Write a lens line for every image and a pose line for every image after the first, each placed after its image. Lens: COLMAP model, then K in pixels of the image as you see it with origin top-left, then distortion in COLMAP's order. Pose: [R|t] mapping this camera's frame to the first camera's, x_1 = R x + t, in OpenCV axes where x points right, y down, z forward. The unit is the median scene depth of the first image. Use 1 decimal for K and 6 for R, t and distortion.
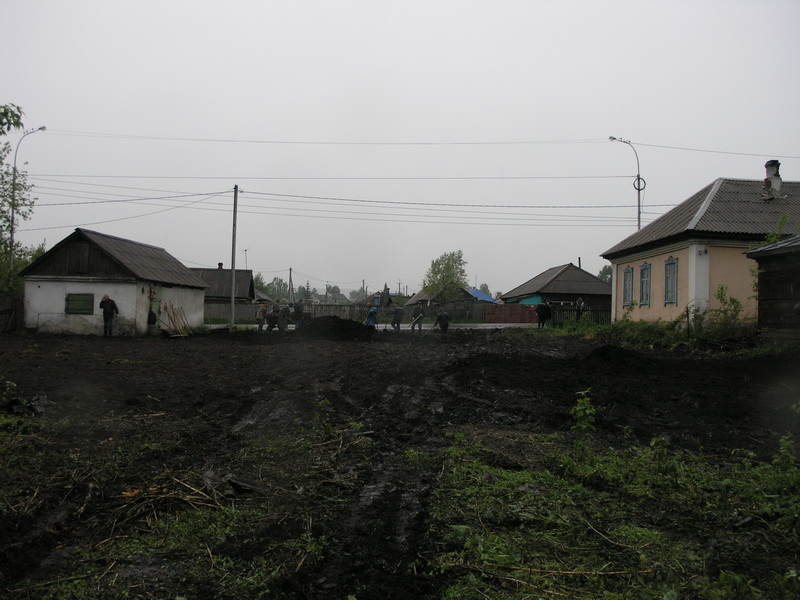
lens RADIAL K [[665.9, 0, 391.0], [0, 665.9, 298.8], [0, 0, 1]] dist [-0.119361, 0.095984]
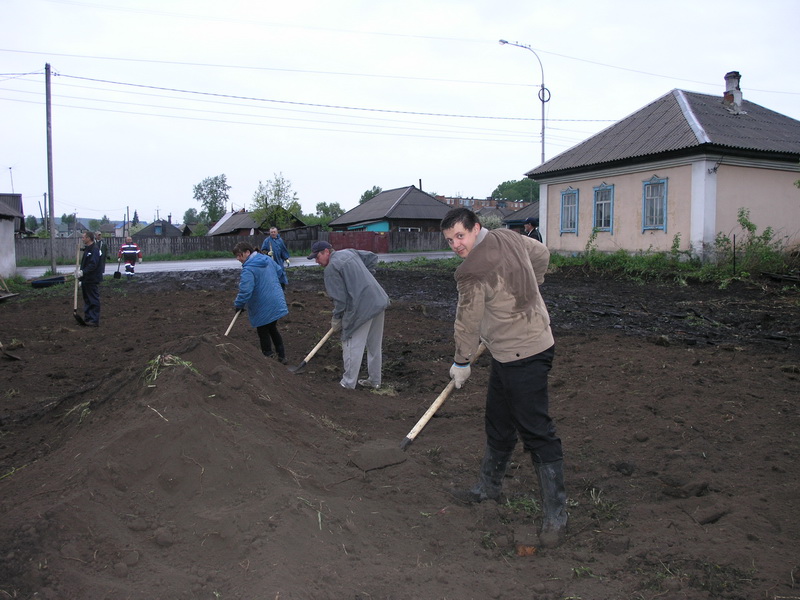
lens RADIAL K [[665.9, 0, 391.0], [0, 665.9, 298.8], [0, 0, 1]] dist [-0.119361, 0.095984]
pose [[0.927146, -0.055130, 0.370622, -0.167014], [0.013653, 0.993431, 0.113619, -0.004253], [-0.374451, -0.100282, 0.921808, 0.239688]]
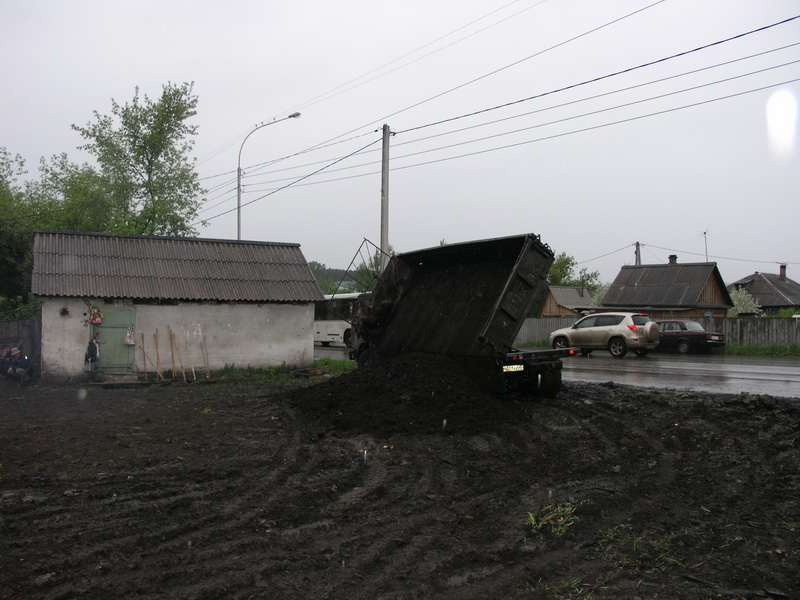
lens RADIAL K [[665.9, 0, 391.0], [0, 665.9, 298.8], [0, 0, 1]] dist [-0.119361, 0.095984]
pose [[0.515439, -0.027000, -0.856501, 0.273889], [0.020226, 0.999608, -0.019339, -0.005011], [0.856687, -0.007356, 0.515784, 0.696126]]
